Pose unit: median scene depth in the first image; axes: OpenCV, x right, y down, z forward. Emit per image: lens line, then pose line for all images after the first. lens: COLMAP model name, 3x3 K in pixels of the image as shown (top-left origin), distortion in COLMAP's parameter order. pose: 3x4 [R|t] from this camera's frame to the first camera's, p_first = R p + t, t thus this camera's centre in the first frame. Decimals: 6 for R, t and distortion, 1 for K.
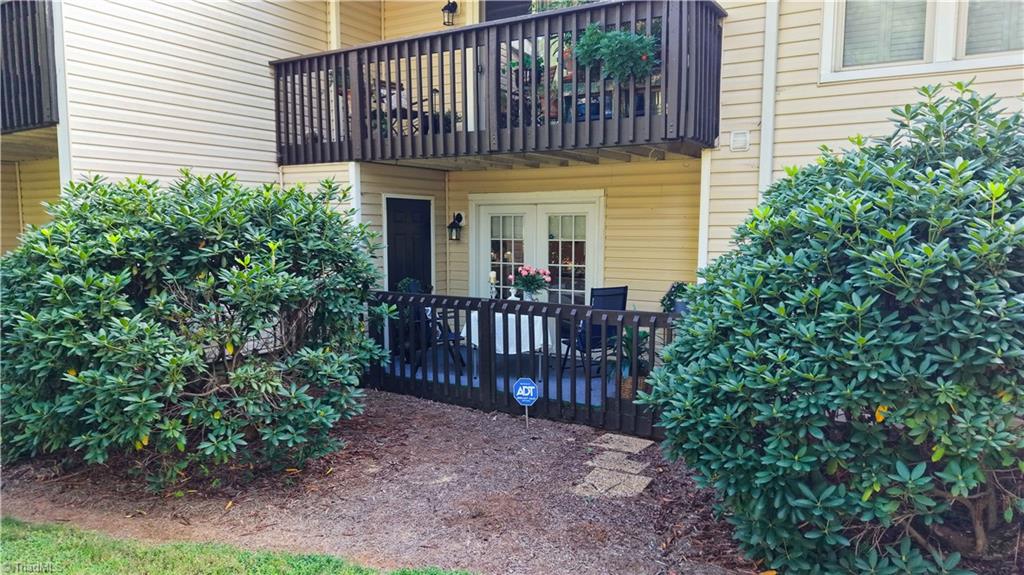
lens RADIAL K [[686.0, 0, 512.0], [0, 686.0, 287.5], [0, 0, 1]] dist [0.033305, -0.038645]
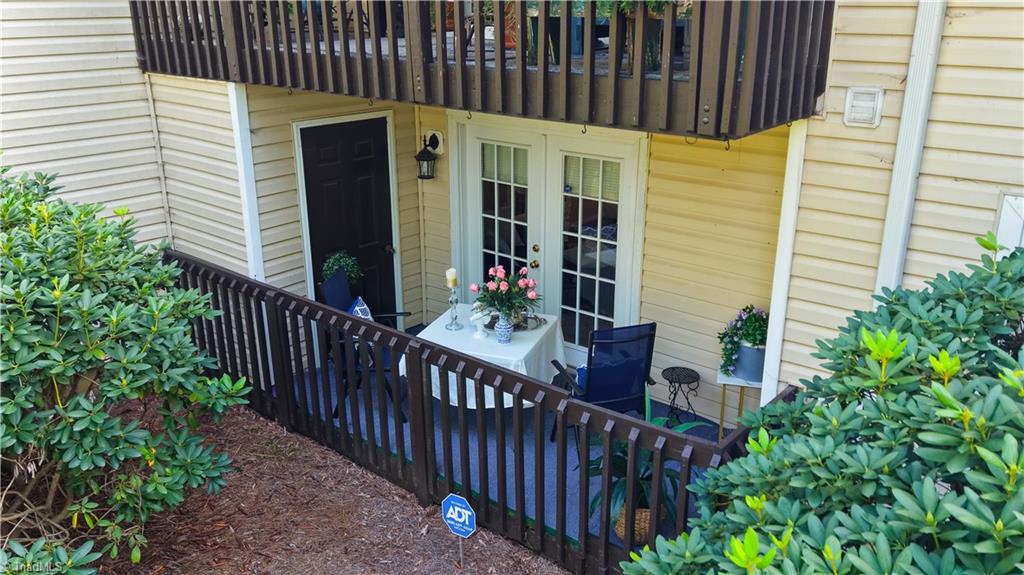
lens RADIAL K [[870.9, 0, 512.0], [0, 870.9, 287.5], [0, 0, 1]] dist [-0.001457, -0.004978]
pose [[0.987486, 0.047540, -0.150371, 0.135196], [-0.010591, 0.971321, 0.237536, -0.181017], [0.157351, -0.232971, 0.959669, 0.231761]]
